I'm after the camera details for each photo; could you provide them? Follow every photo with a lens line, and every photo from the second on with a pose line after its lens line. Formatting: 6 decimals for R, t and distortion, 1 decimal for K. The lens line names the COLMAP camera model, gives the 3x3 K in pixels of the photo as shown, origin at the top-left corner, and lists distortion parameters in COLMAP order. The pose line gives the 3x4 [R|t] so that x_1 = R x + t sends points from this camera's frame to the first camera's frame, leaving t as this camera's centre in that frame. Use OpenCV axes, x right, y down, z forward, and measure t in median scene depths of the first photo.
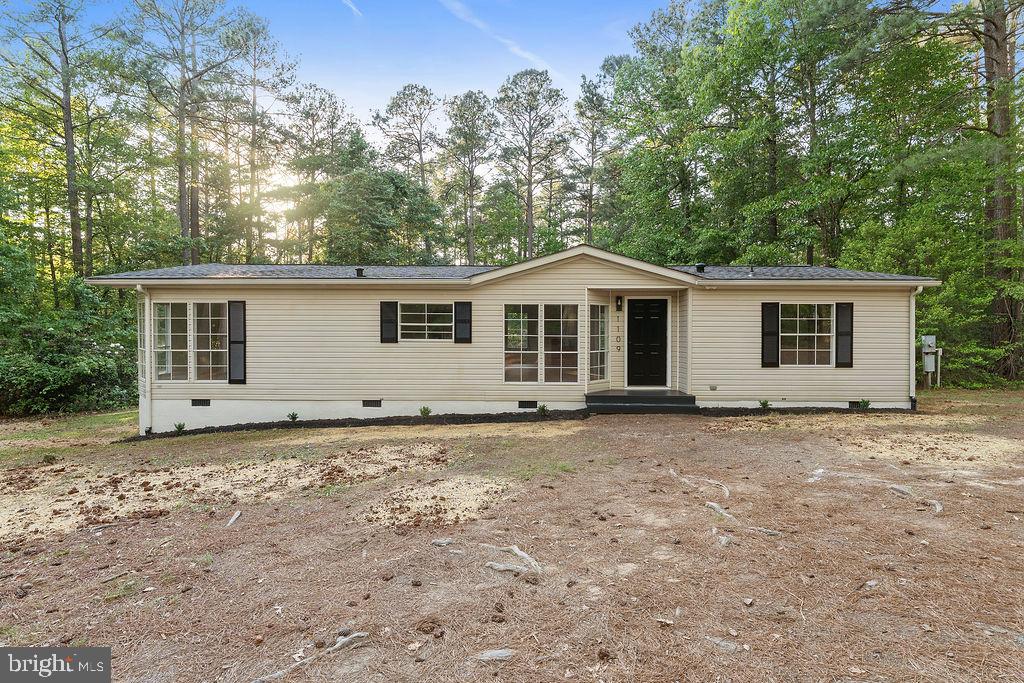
lens RADIAL K [[520.4, 0, 515.8], [0, 520.4, 342.0], [0, 0, 1]] dist [0.000669, 0.000507]
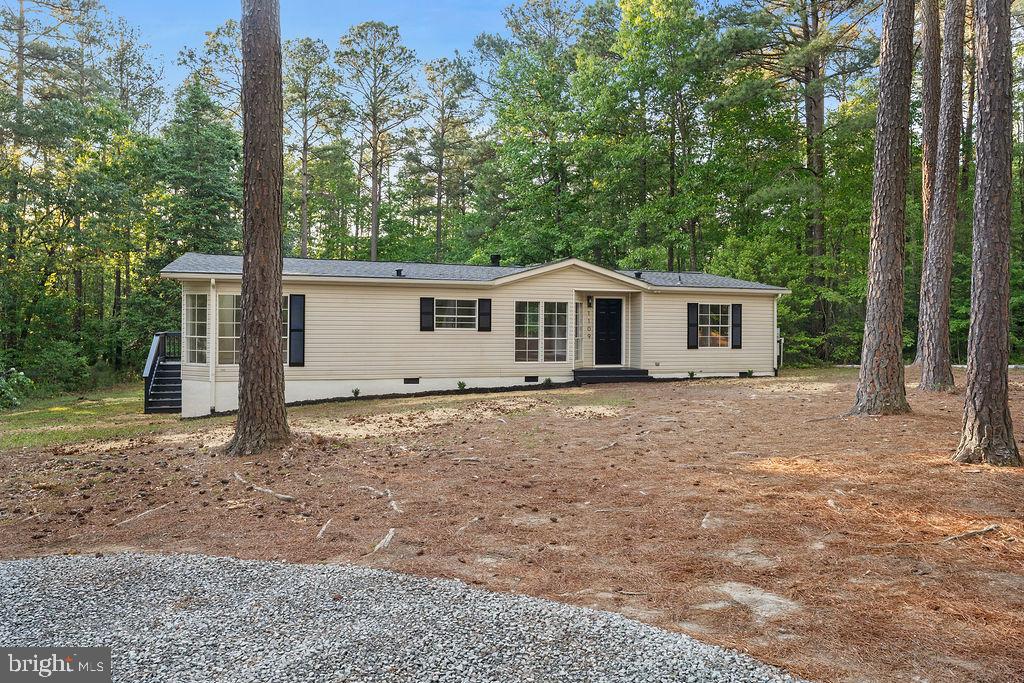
lens RADIAL K [[673.9, 0, 510.1], [0, 673.9, 337.3], [0, 0, 1]] dist [-0.006302, -0.000348]
pose [[0.945599, -0.001463, 0.325330, -0.571067], [0.002797, 0.999989, -0.003631, 0.022450], [-0.325322, 0.004343, 0.945593, -0.562832]]
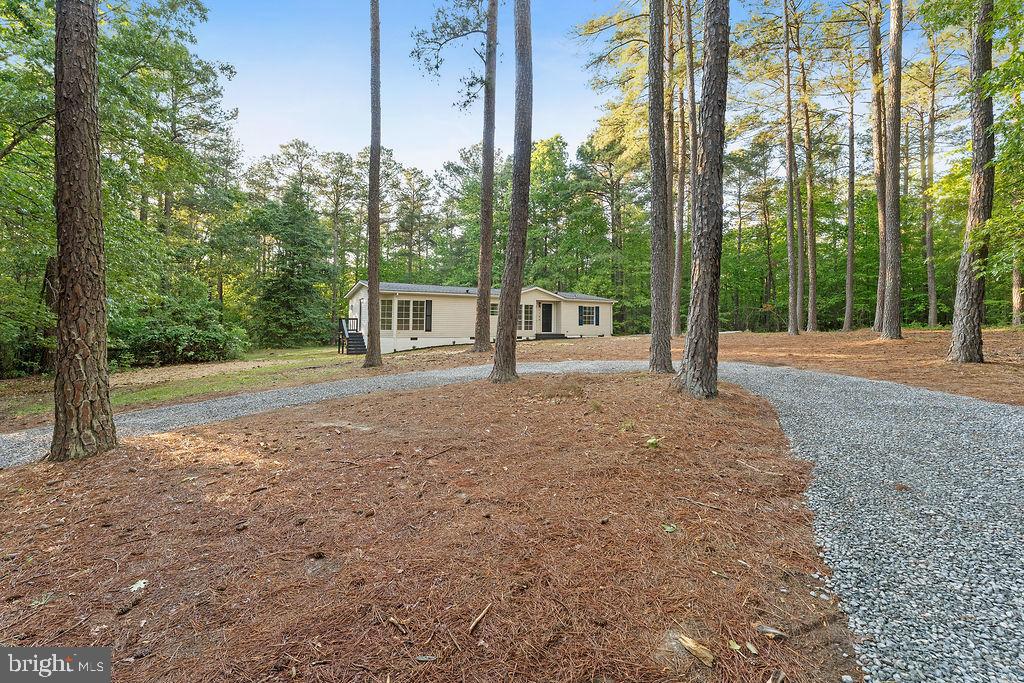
lens RADIAL K [[421.4, 0, 505.6], [0, 421.4, 325.7], [0, 0, 1]] dist [0.014561, 0.000019]
pose [[0.852851, 0.000046, 0.522155, -1.314883], [0.006321, 0.999926, -0.010412, 0.075390], [-0.522117, 0.012180, 0.852787, -1.031131]]
